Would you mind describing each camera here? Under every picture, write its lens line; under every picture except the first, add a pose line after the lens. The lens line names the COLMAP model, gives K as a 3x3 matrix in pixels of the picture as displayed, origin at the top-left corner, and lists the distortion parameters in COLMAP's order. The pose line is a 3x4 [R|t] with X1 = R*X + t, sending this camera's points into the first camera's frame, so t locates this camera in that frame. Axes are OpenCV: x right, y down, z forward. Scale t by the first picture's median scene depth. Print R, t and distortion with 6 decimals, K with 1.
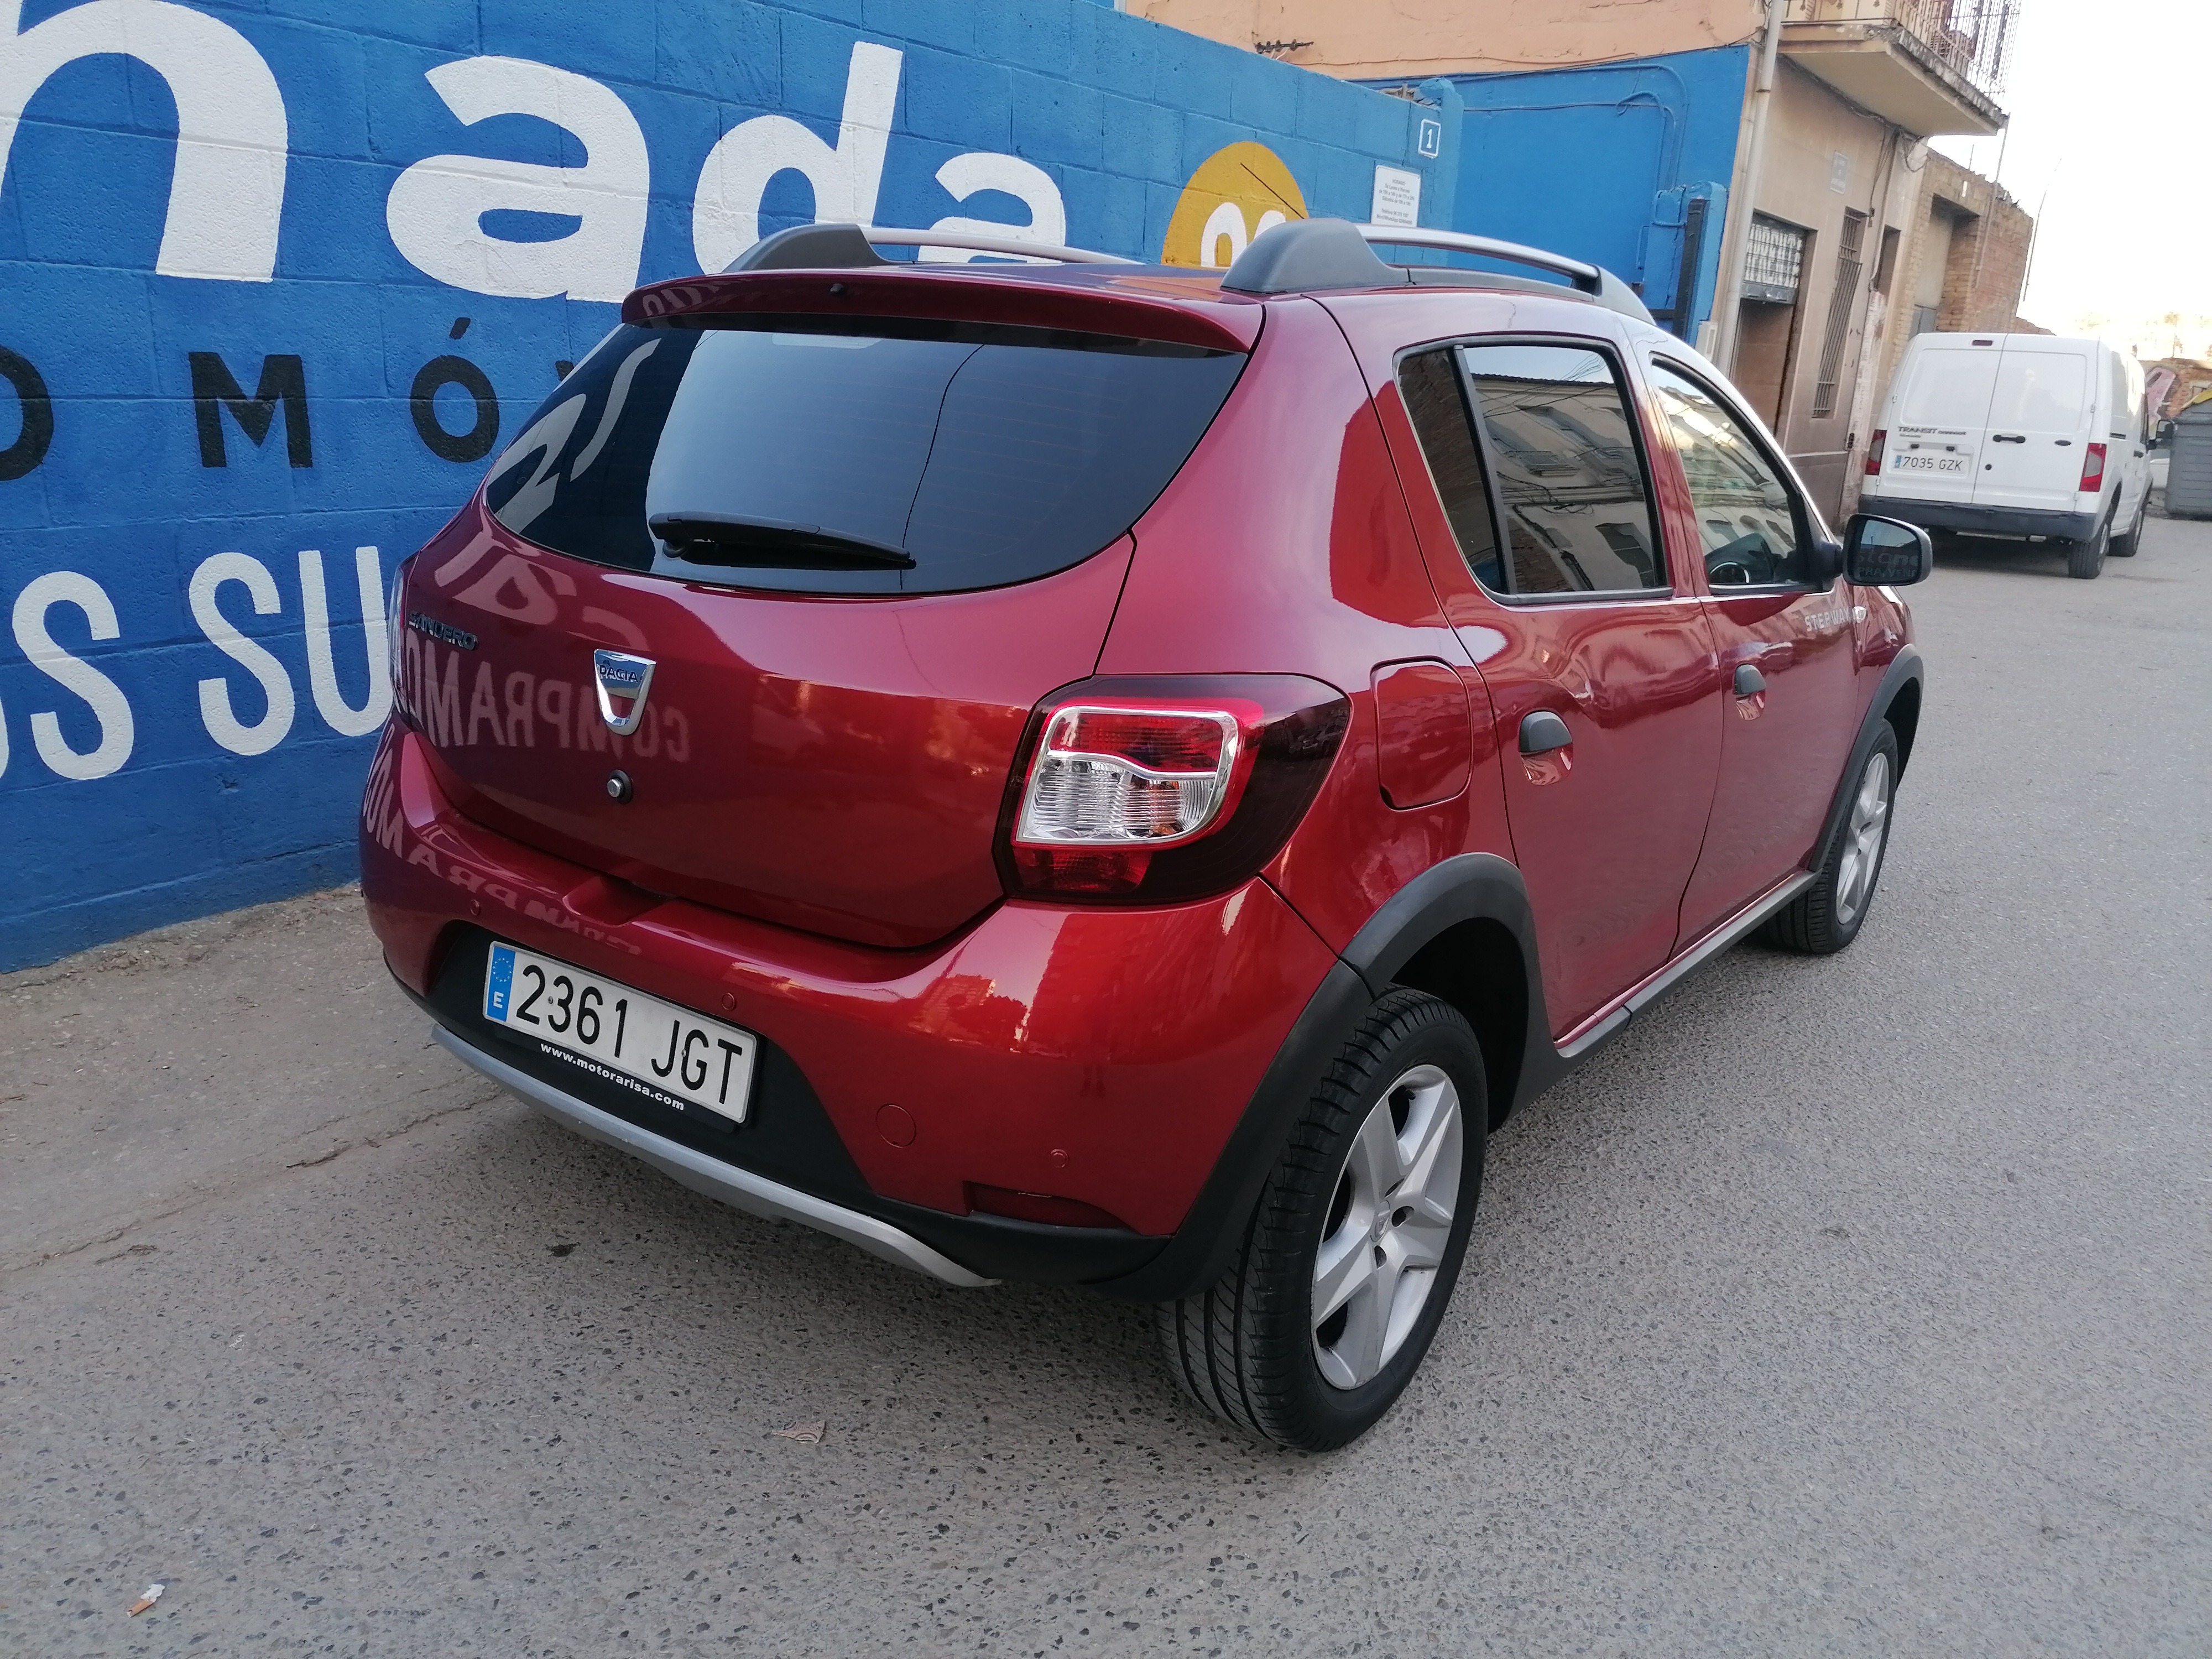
lens RADIAL K [[1651.6, 0, 1108.4], [0, 1651.6, 826.7], [0, 0, 1]] dist [0.080818, -0.102573]
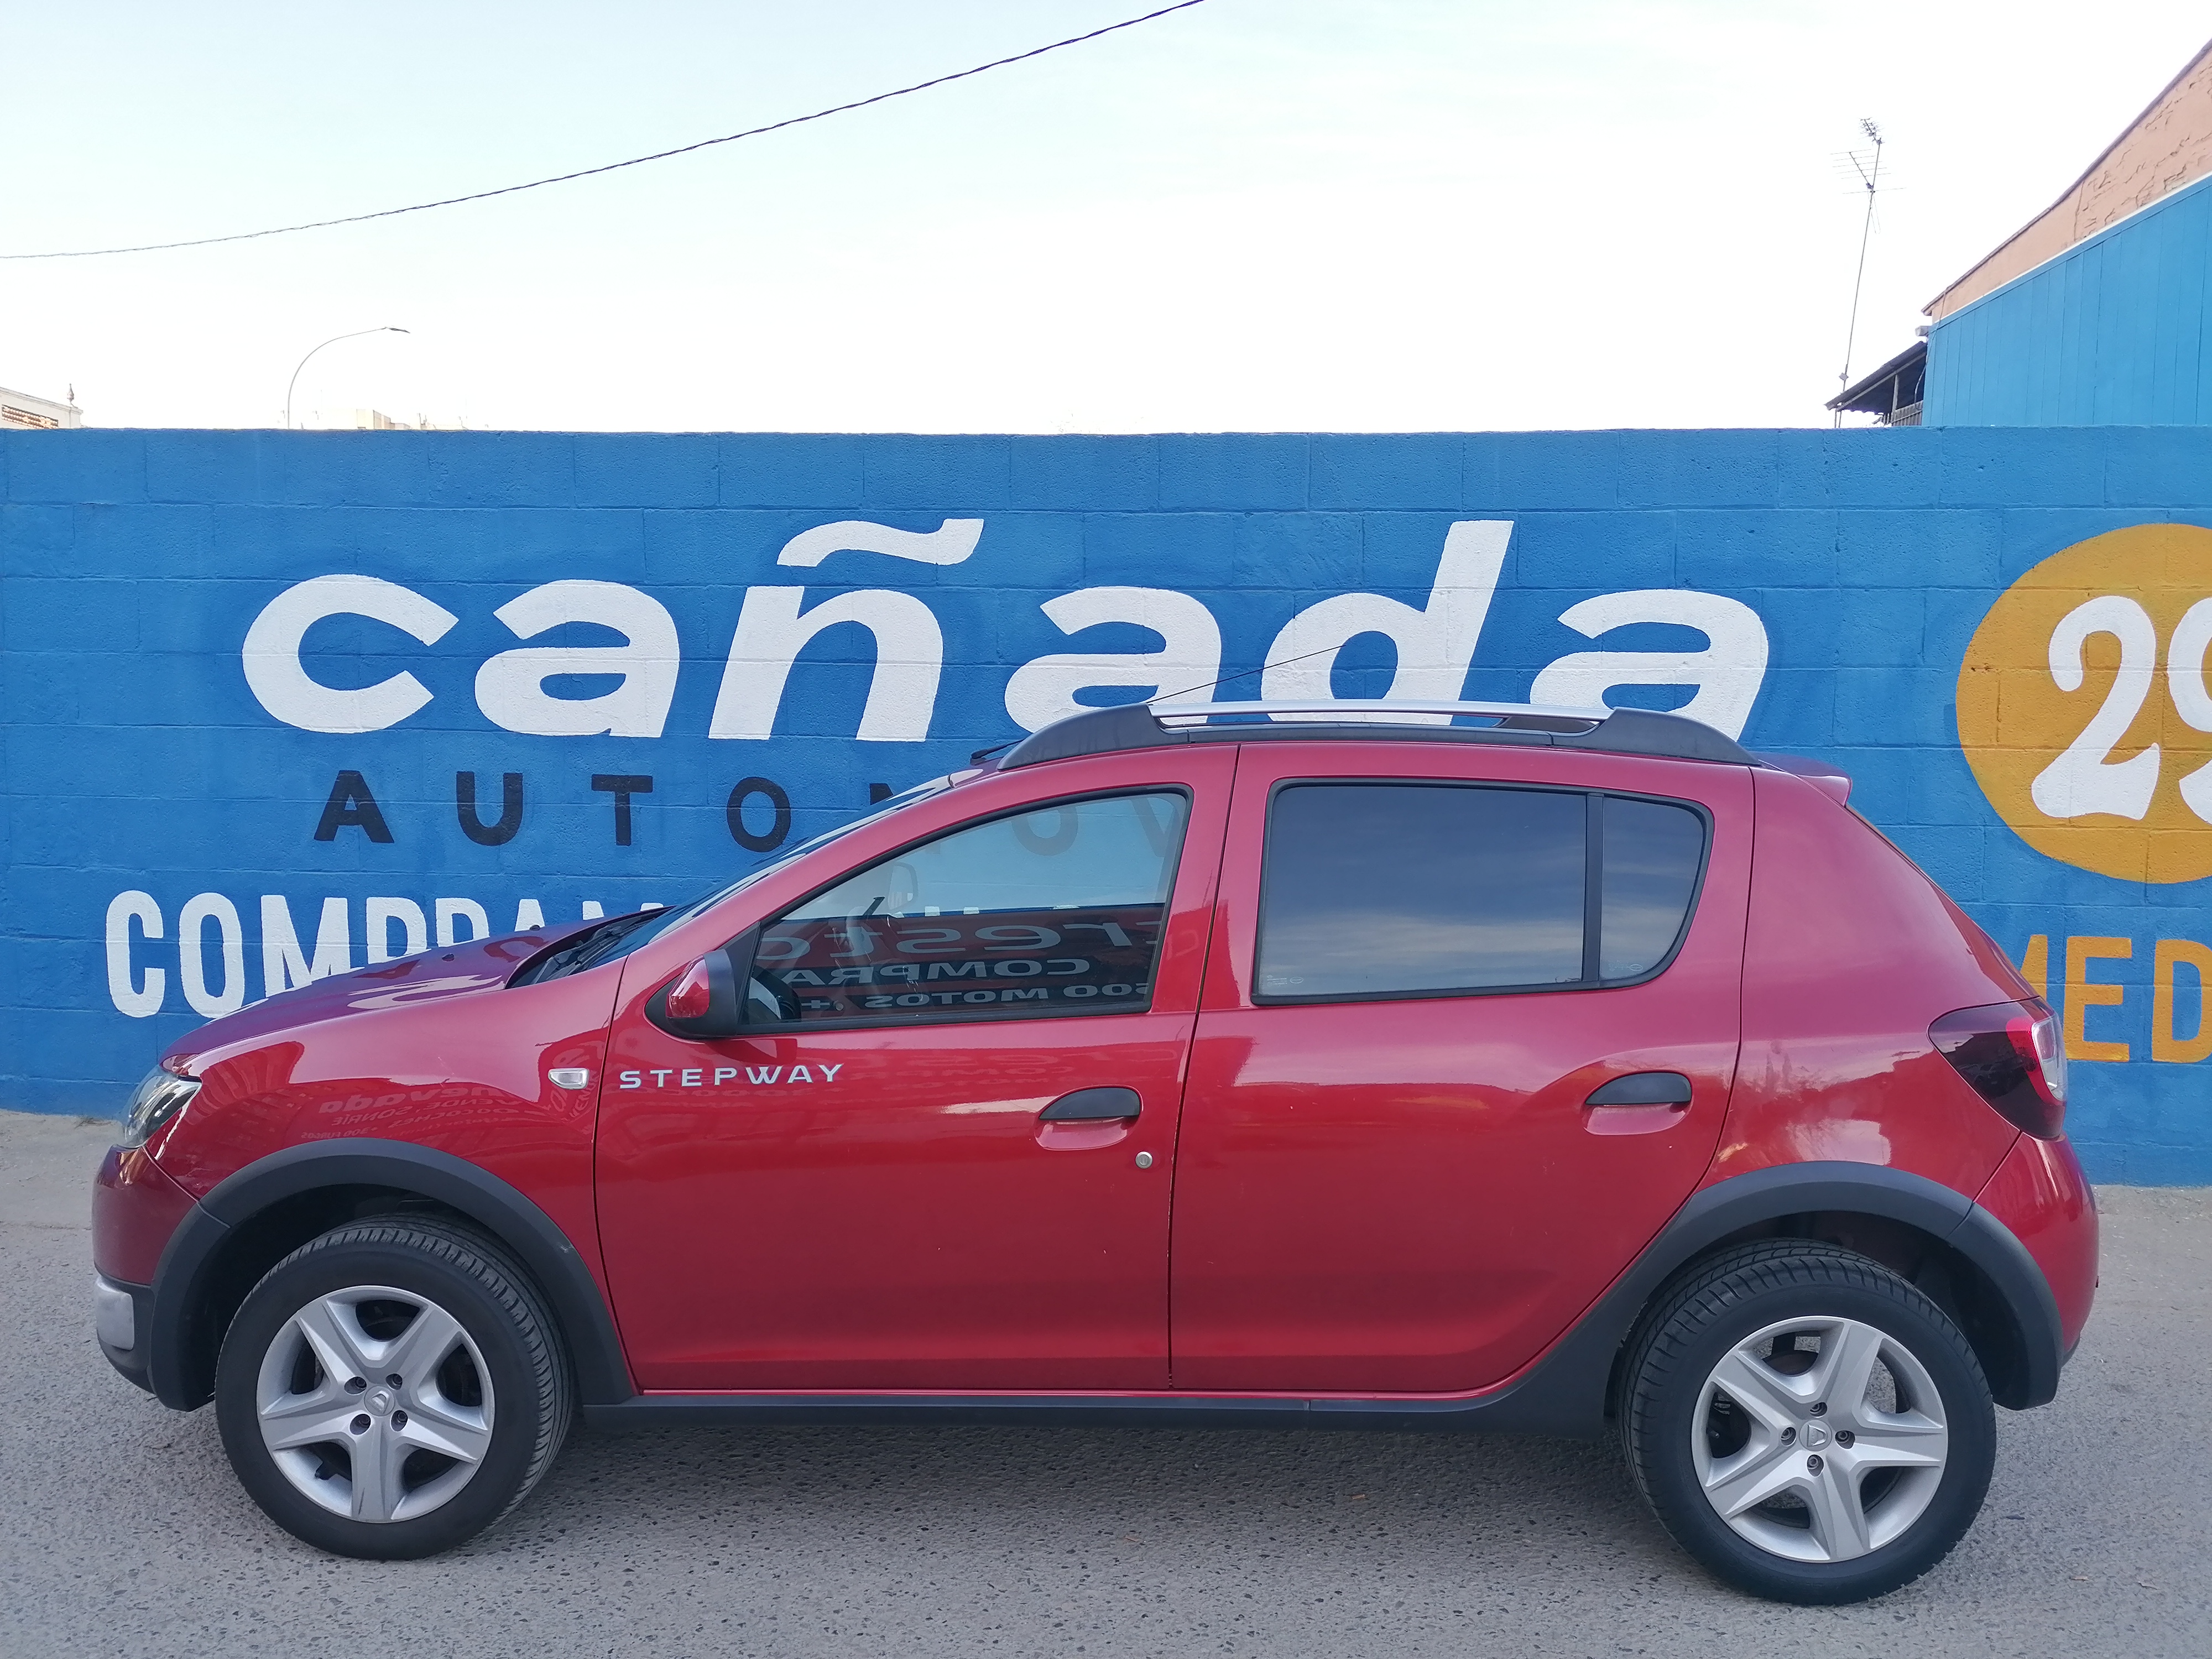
lens RADIAL K [[1646.1, 0, 1108.3], [0, 1646.1, 829.4], [0, 0, 1]] dist [0.084519, -0.106221]
pose [[0.518844, 0.021302, -0.854603, 1.088913], [-0.225569, 0.967672, -0.112827, -0.119197], [0.824572, 0.251311, 0.506876, 0.415852]]
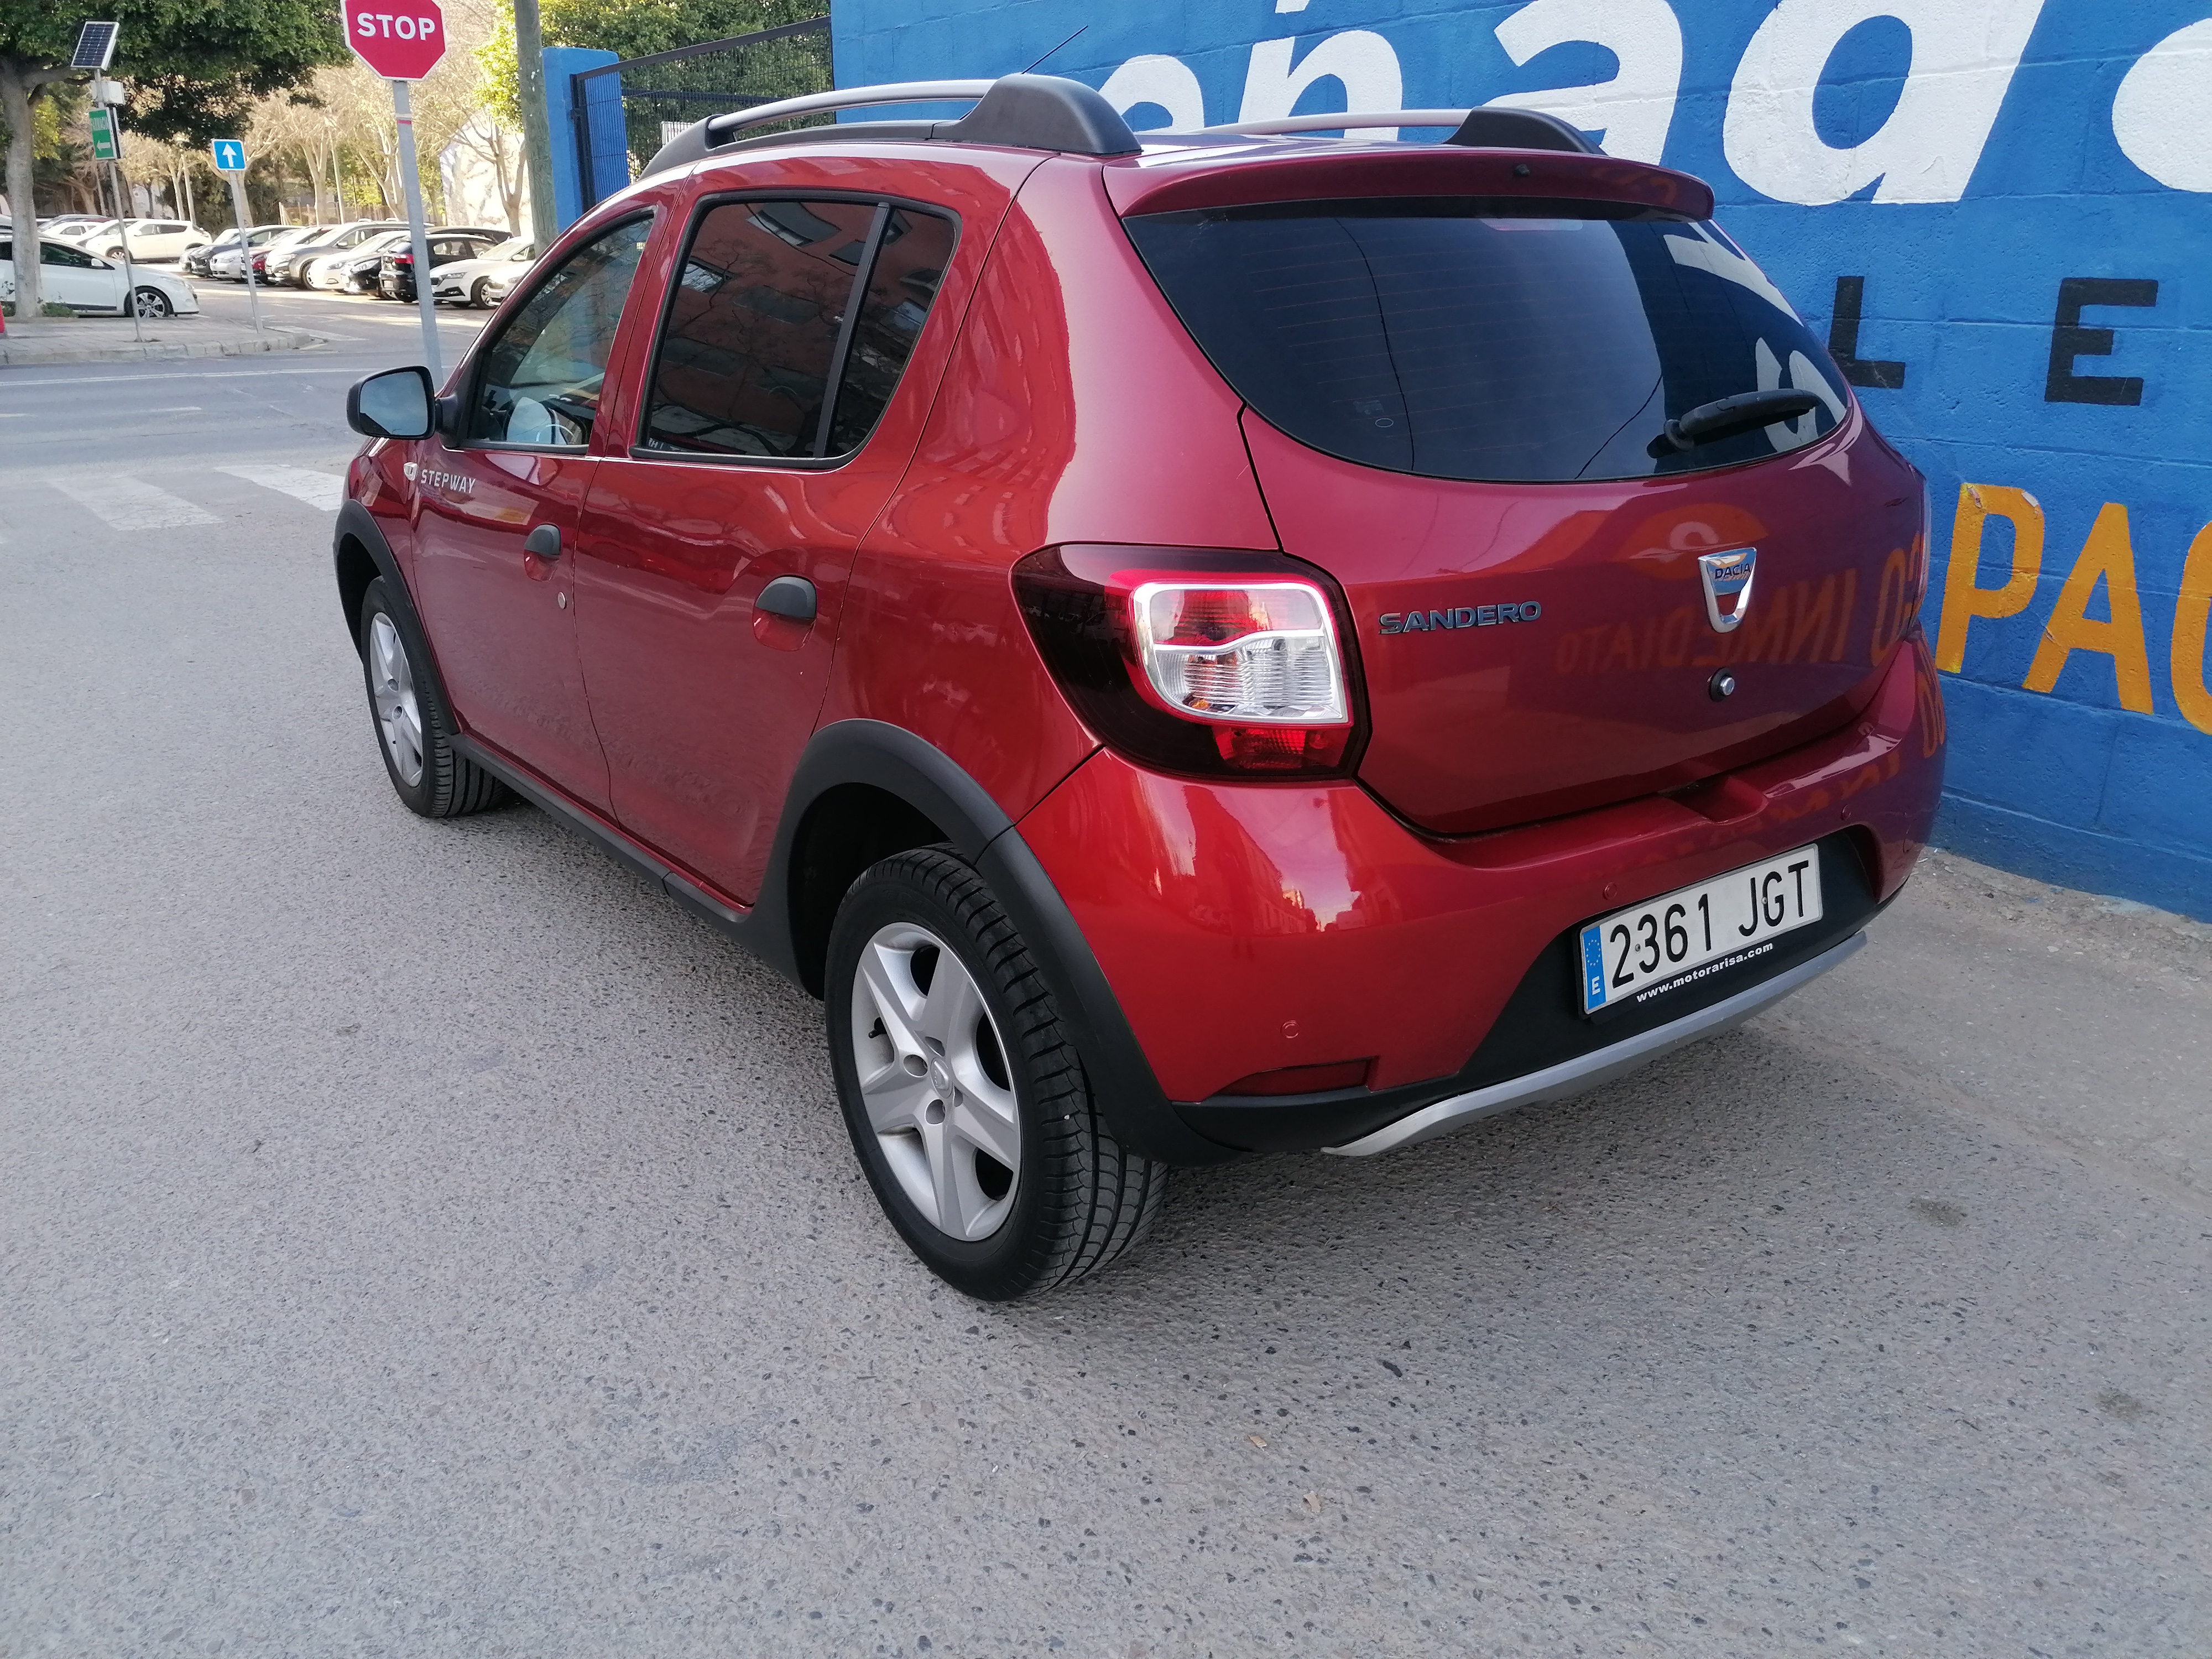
lens RADIAL K [[1638.9, 0, 1106.0], [0, 1638.9, 829.5], [0, 0, 1]] dist [0.093001, -0.119602]
pose [[-0.336551, 0.264535, -0.903745, 1.089742], [-0.277394, 0.889294, 0.363606, -0.358232], [0.899881, 0.373065, -0.225912, 1.481593]]
